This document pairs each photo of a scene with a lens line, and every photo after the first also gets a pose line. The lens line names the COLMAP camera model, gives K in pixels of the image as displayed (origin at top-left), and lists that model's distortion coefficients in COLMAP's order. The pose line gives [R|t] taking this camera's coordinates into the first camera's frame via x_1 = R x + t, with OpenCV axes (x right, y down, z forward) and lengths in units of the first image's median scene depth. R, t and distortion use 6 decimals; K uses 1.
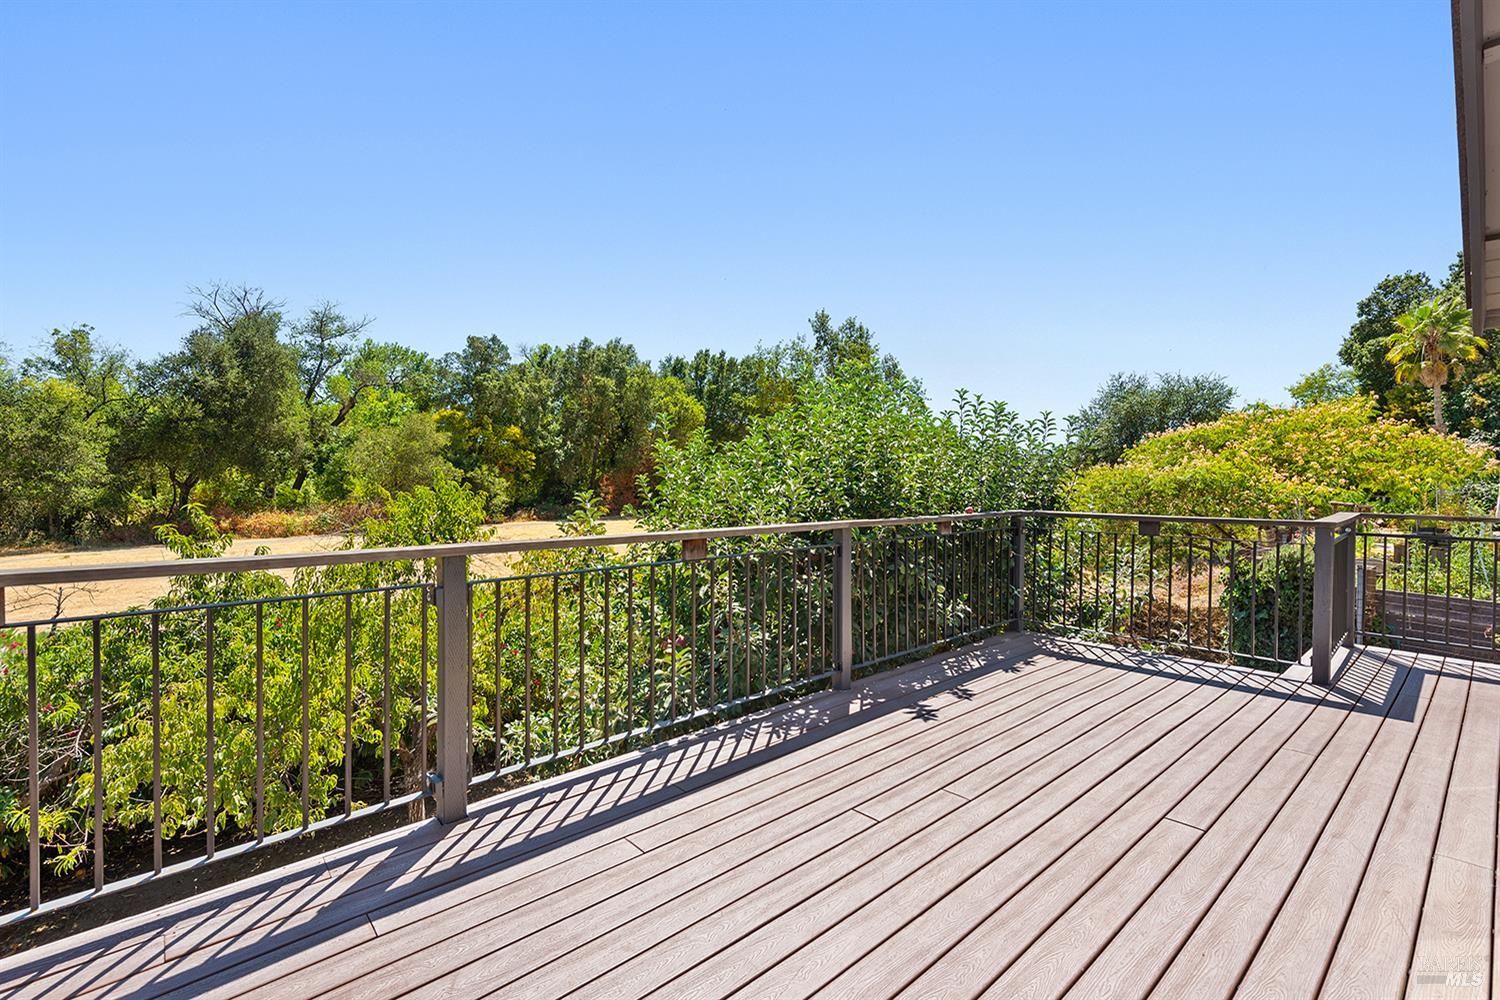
lens RADIAL K [[669.7, 0, 754.5], [0, 669.7, 506.8], [0, 0, 1]] dist [-0.003906, 0.000175]
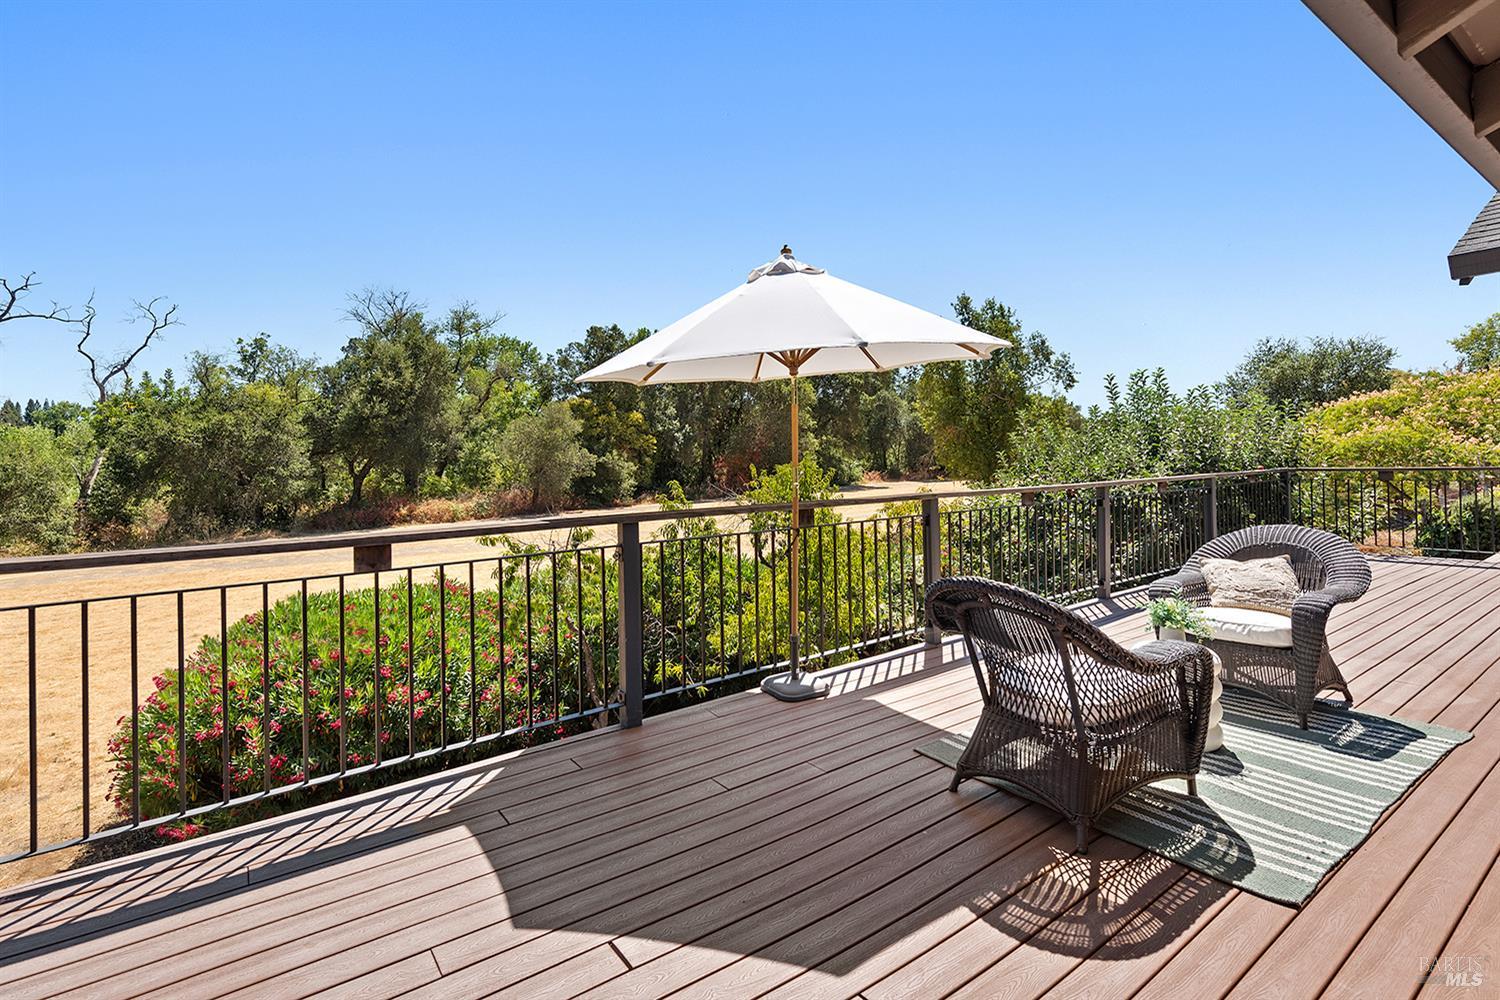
lens RADIAL K [[723.1, 0, 754.6], [0, 723.1, 458.9], [0, 0, 1]] dist [0.002400, -0.002749]
pose [[0.995078, -0.028457, -0.094916, -0.115076], [0.024639, 0.998849, -0.041160, 0.004175], [0.095978, 0.038619, 0.994634, -0.134094]]
